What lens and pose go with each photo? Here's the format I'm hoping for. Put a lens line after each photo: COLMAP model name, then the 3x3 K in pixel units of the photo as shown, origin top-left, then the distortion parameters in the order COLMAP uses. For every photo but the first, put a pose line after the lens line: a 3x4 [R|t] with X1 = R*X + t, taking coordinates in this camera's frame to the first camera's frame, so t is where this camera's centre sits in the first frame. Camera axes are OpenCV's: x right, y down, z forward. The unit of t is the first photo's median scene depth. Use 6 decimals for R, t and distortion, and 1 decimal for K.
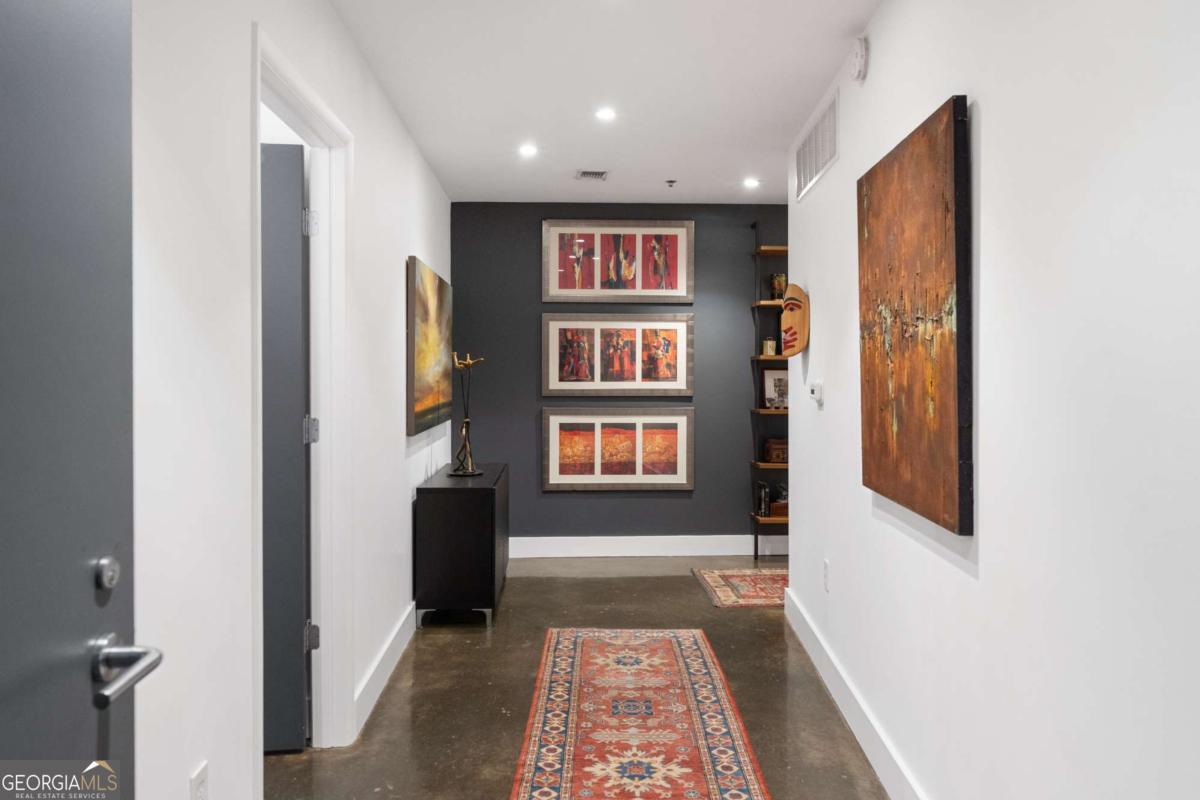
lens RADIAL K [[791.3, 0, 598.4], [0, 791.3, 394.3], [0, 0, 1]] dist [0.001485, -0.000845]
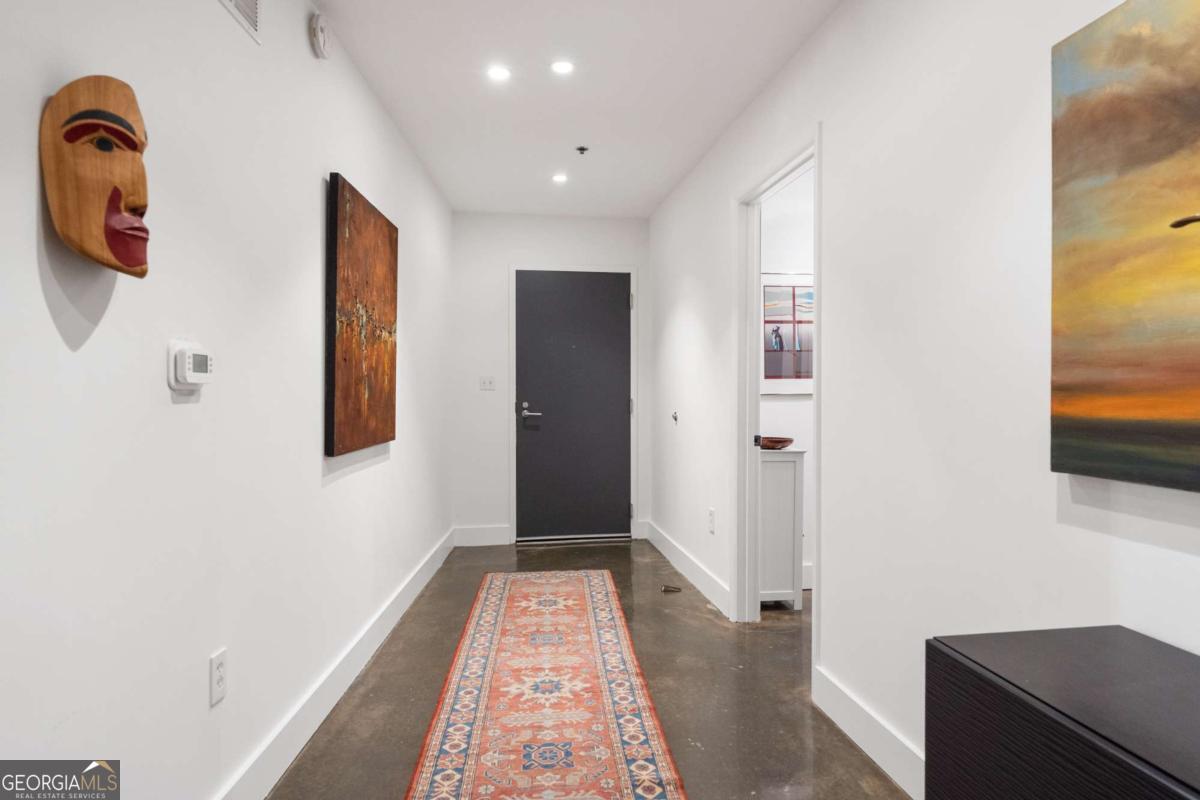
lens RADIAL K [[726.1, 0, 597.0], [0, 726.1, 401.2], [0, 0, 1]] dist [-0.005703, -0.000404]
pose [[-0.995959, 0.001973, -0.089785, 0.067003], [-0.001940, 0.999053, 0.043471, -0.004691], [0.089786, 0.043470, -0.995012, 1.994049]]
